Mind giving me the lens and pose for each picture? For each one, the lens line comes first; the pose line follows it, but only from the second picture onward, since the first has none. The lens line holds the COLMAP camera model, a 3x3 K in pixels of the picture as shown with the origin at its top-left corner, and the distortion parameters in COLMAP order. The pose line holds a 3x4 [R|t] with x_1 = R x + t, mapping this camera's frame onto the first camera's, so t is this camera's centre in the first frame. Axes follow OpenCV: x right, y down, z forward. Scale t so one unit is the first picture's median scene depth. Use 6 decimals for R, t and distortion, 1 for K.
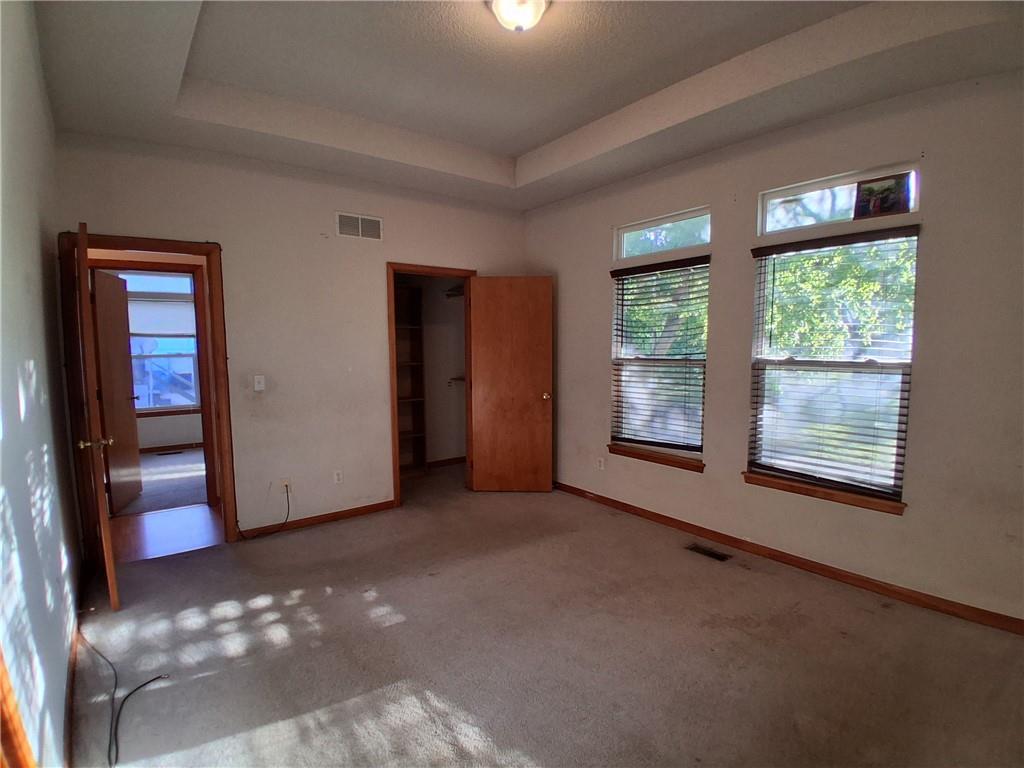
lens RADIAL K [[507.8, 0, 519.4], [0, 507.8, 394.5], [0, 0, 1]] dist [0.025511, -0.055444]
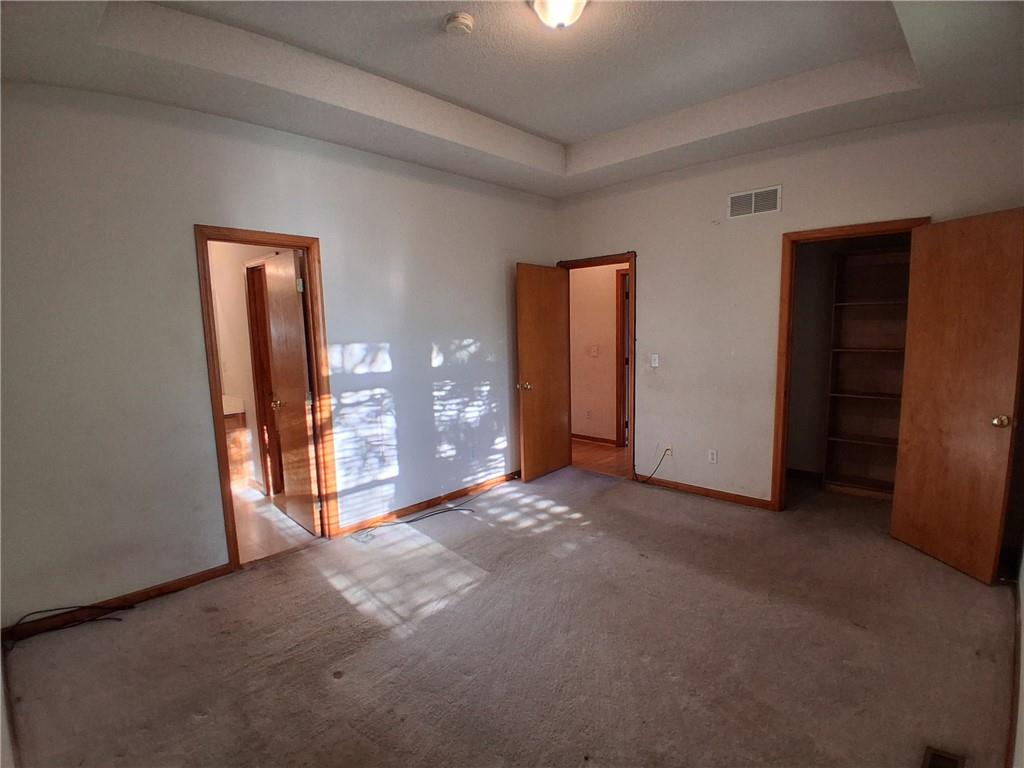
lens RADIAL K [[507.8, 0, 519.4], [0, 507.8, 394.5], [0, 0, 1]] dist [0.025511, -0.055444]
pose [[0.151942, 0.130742, -0.979704, 0.820449], [-0.082648, 0.989422, 0.119221, -0.075974], [0.984928, 0.062856, 0.161141, 0.615663]]
